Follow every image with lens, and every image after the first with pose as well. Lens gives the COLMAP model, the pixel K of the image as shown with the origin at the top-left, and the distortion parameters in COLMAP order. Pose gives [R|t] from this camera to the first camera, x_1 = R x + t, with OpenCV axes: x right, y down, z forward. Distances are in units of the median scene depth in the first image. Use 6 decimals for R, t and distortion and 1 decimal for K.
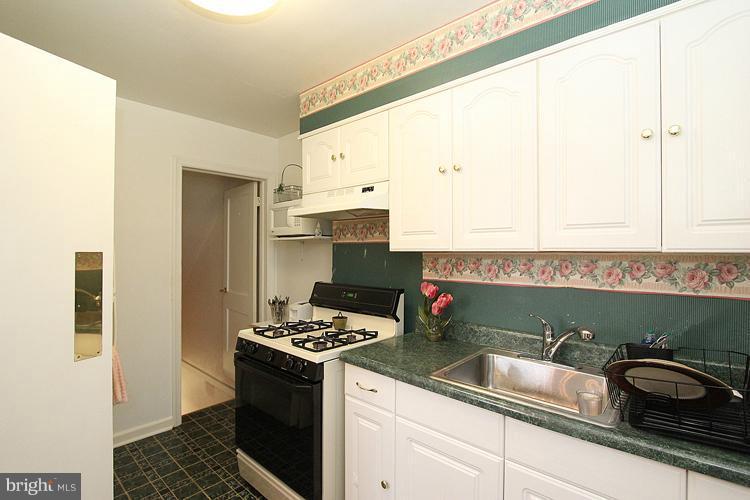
lens RADIAL K [[362.2, 0, 370.7], [0, 362.2, 255.6], [0, 0, 1]] dist [-0.003984, -0.000263]
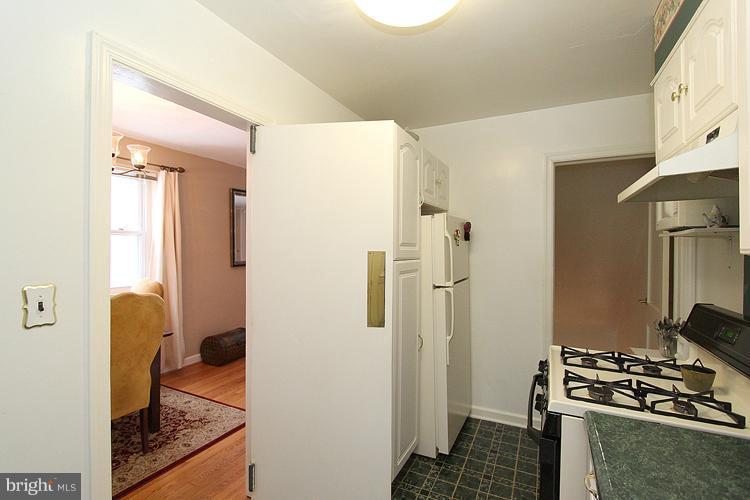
lens RADIAL K [[358.9, 0, 376.2], [0, 358.9, 255.0], [0, 0, 1]] dist [-0.000337, 0.000131]
pose [[0.279083, 0.016822, -0.960120, 0.345133], [-0.021434, 0.999707, 0.011285, -0.005442], [0.960028, 0.017430, 0.279362, 0.384124]]
